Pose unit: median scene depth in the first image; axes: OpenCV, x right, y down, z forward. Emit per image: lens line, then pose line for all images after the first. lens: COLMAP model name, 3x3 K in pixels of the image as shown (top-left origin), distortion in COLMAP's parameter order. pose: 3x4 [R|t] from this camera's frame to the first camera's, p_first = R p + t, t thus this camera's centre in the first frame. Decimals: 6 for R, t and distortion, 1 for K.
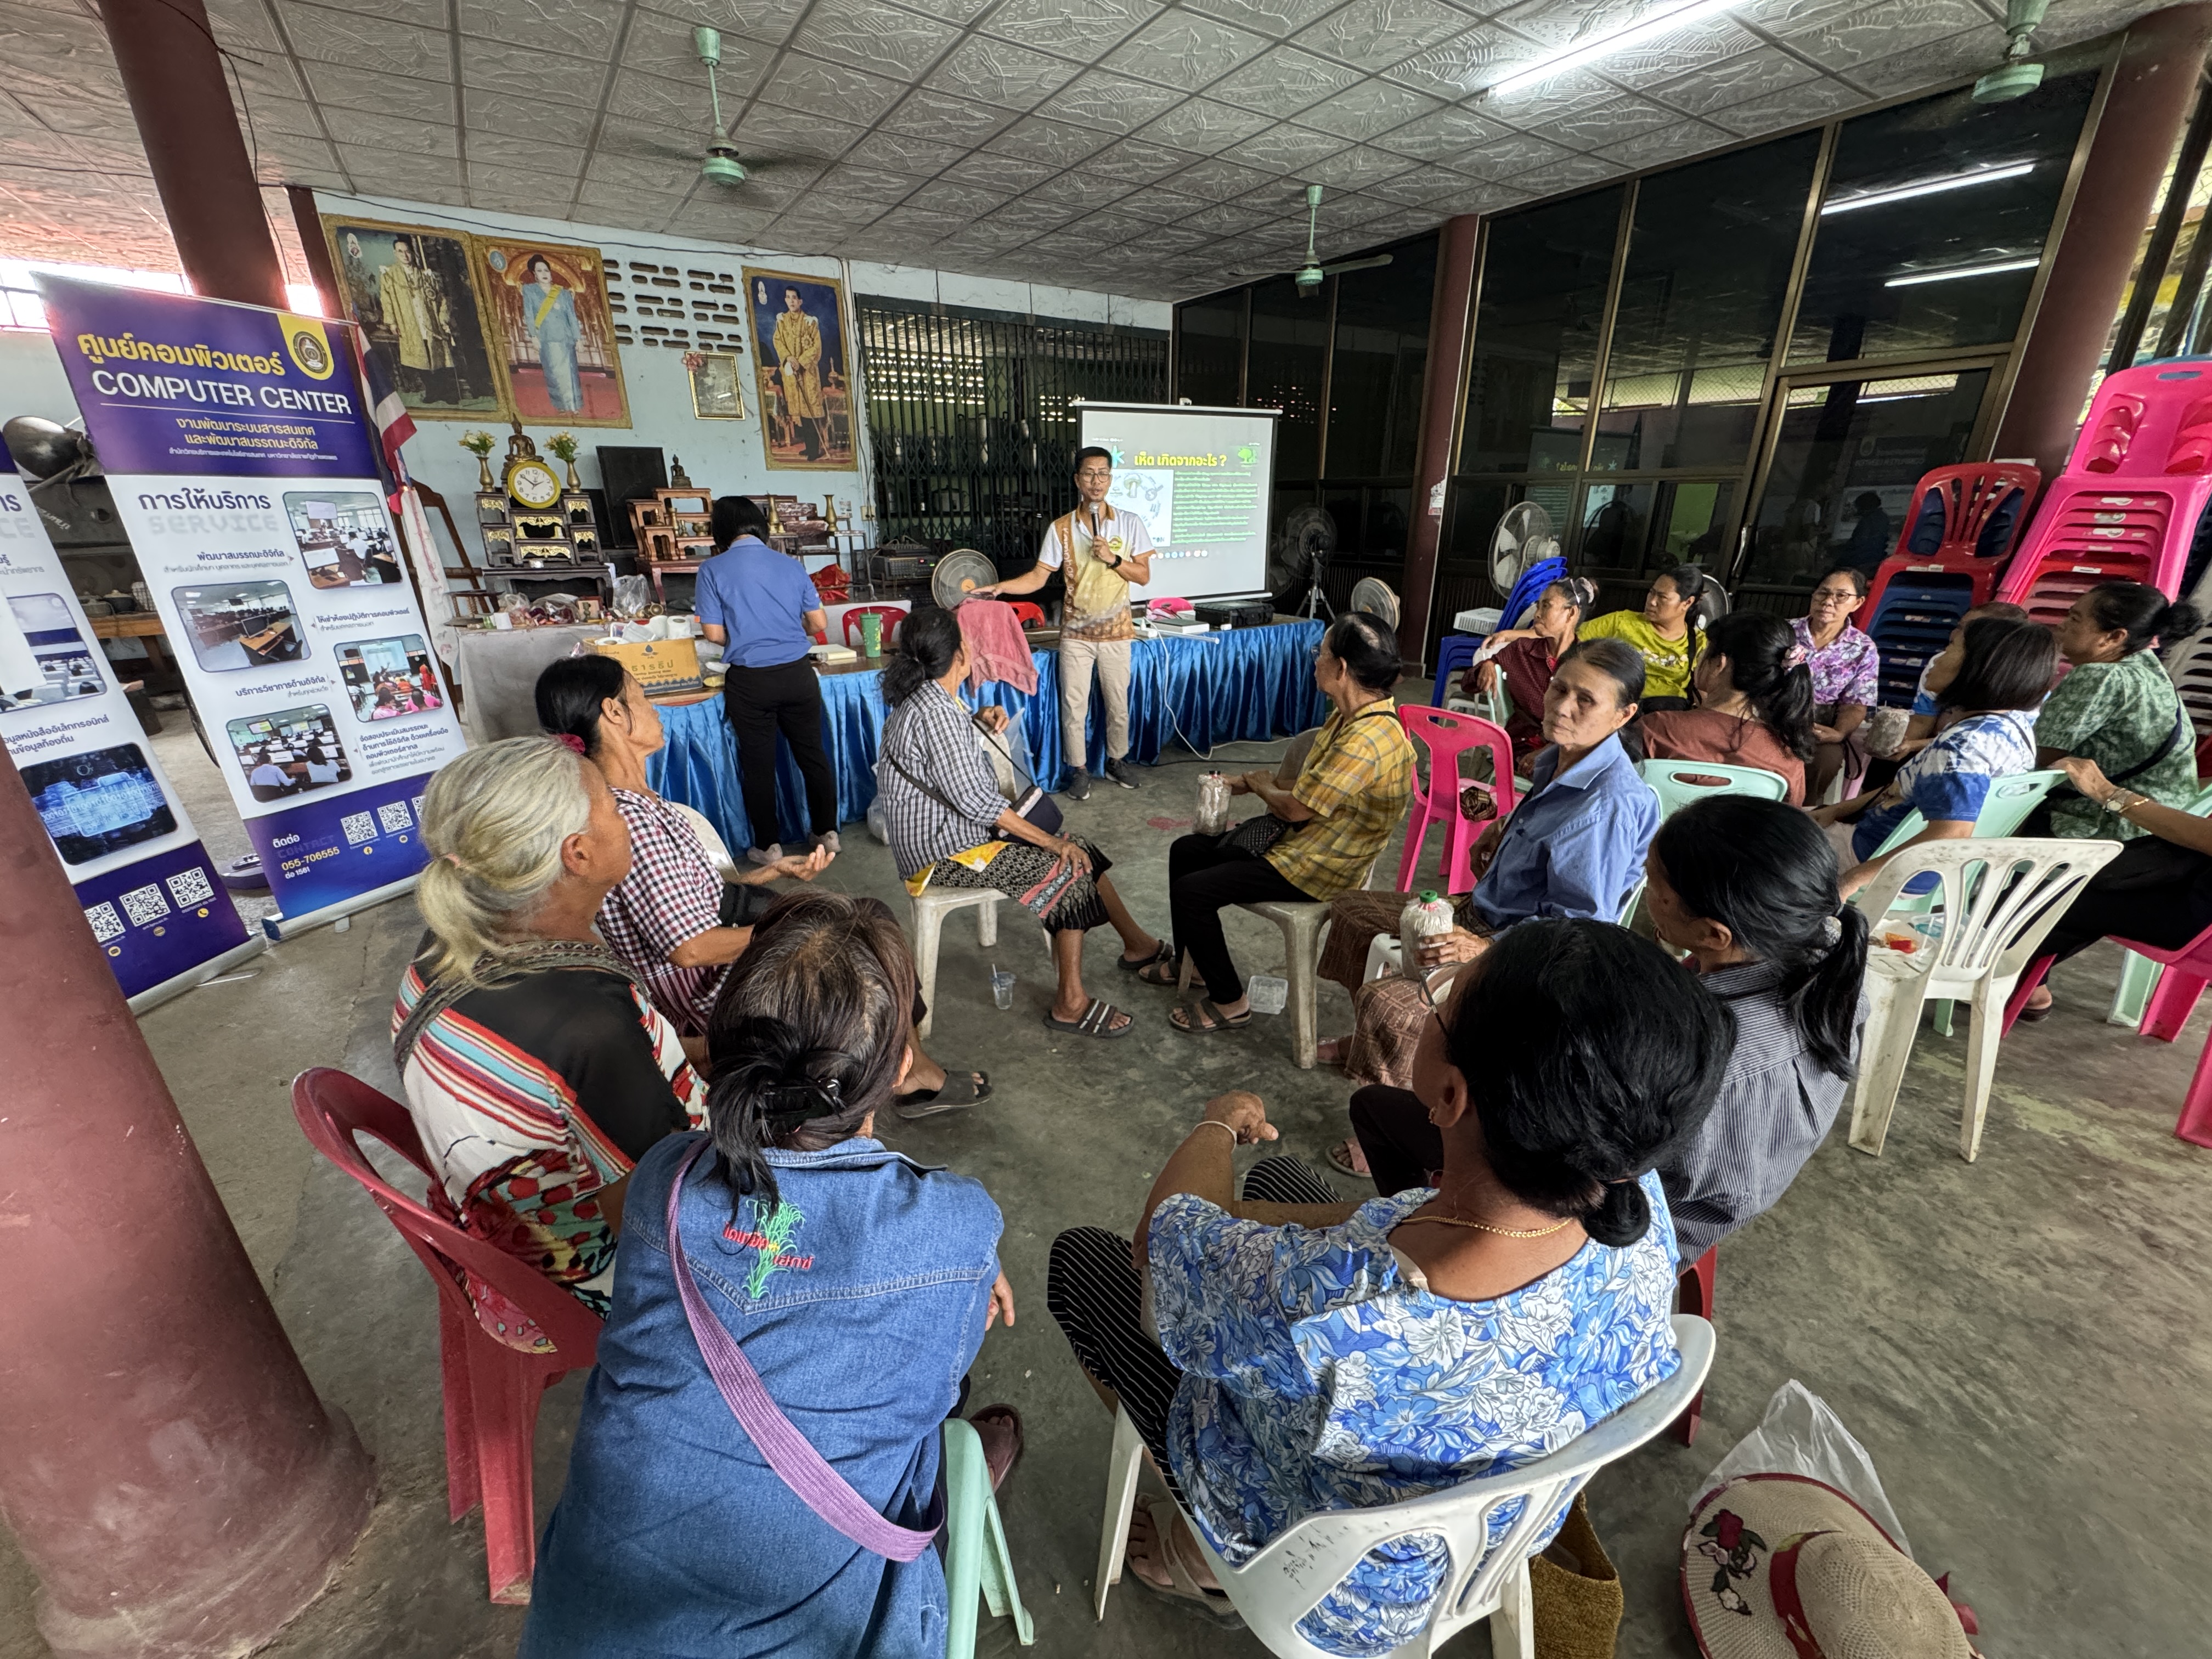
lens RADIAL K [[892.6, 0, 1110.5], [0, 892.6, 831.2], [0, 0, 1]] dist [-0.003066, -0.000133]
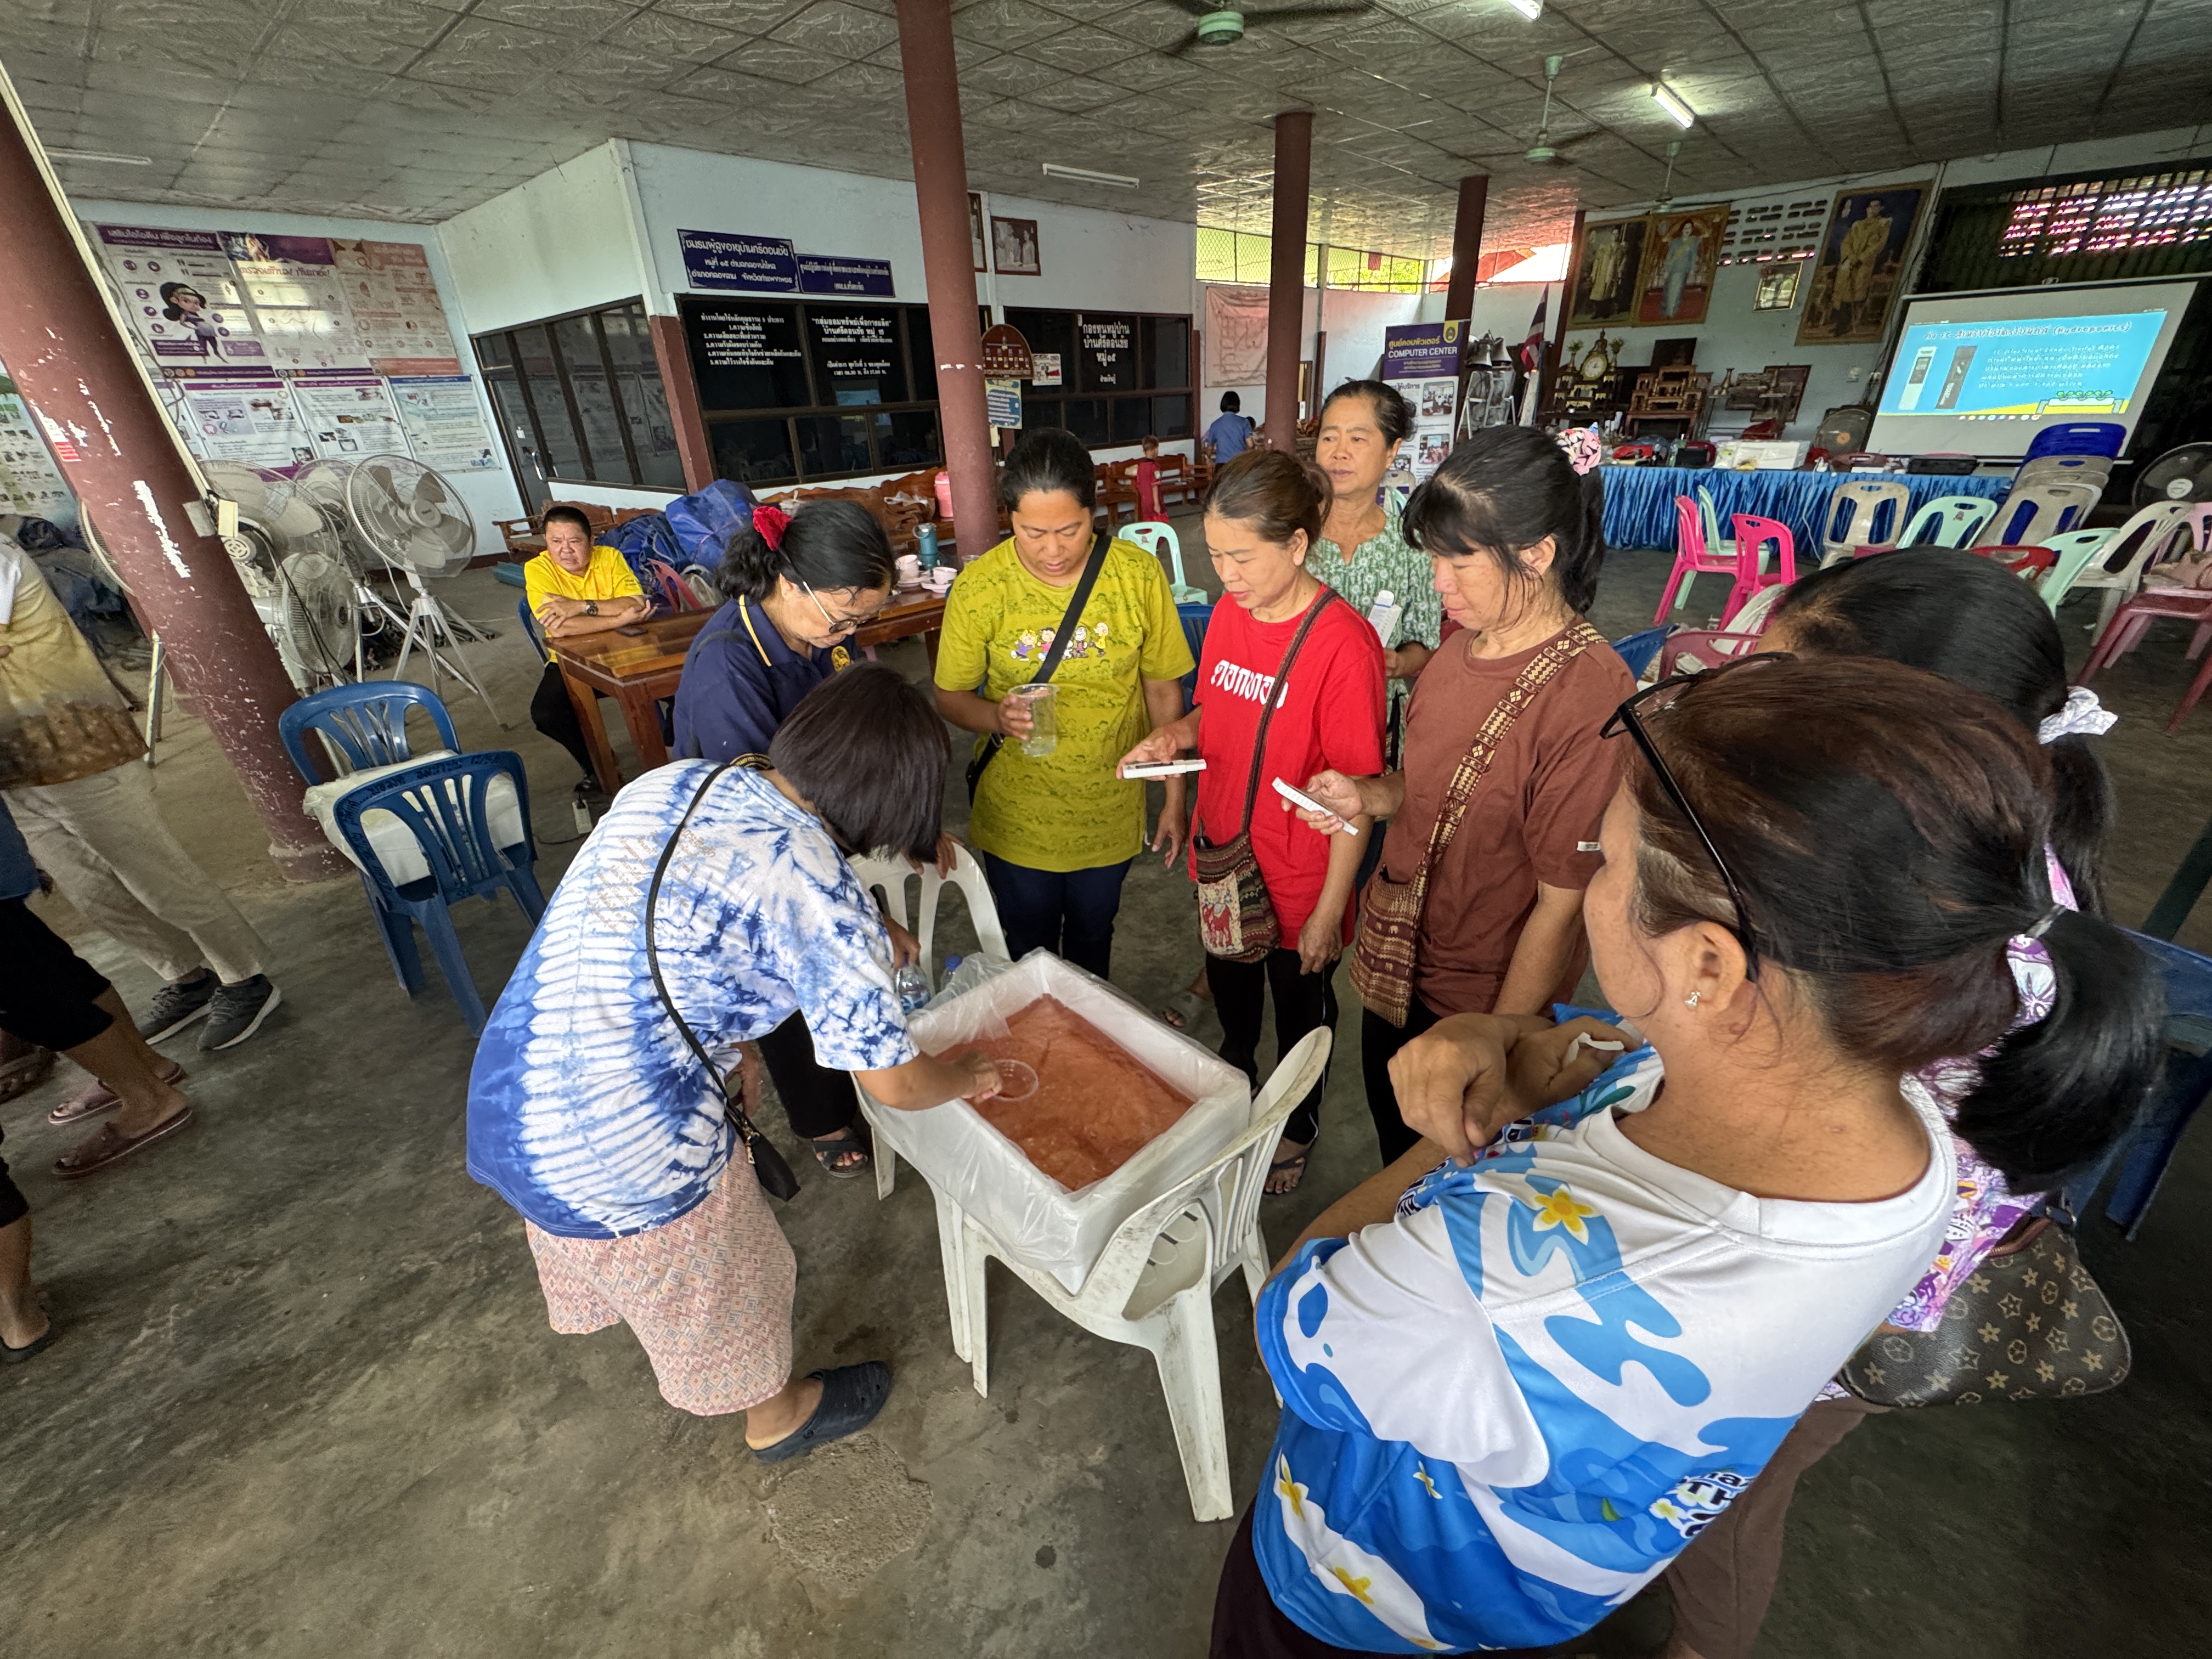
lens RADIAL K [[892.6, 0, 1110.5], [0, 892.6, 831.2], [0, 0, 1]] dist [-0.003066, -0.000133]
pose [[0.270602, 0.430186, -0.861229, 0.991153], [-0.301649, 0.887443, 0.348500, 0.121405], [0.914211, 0.165484, 0.369909, -0.423204]]
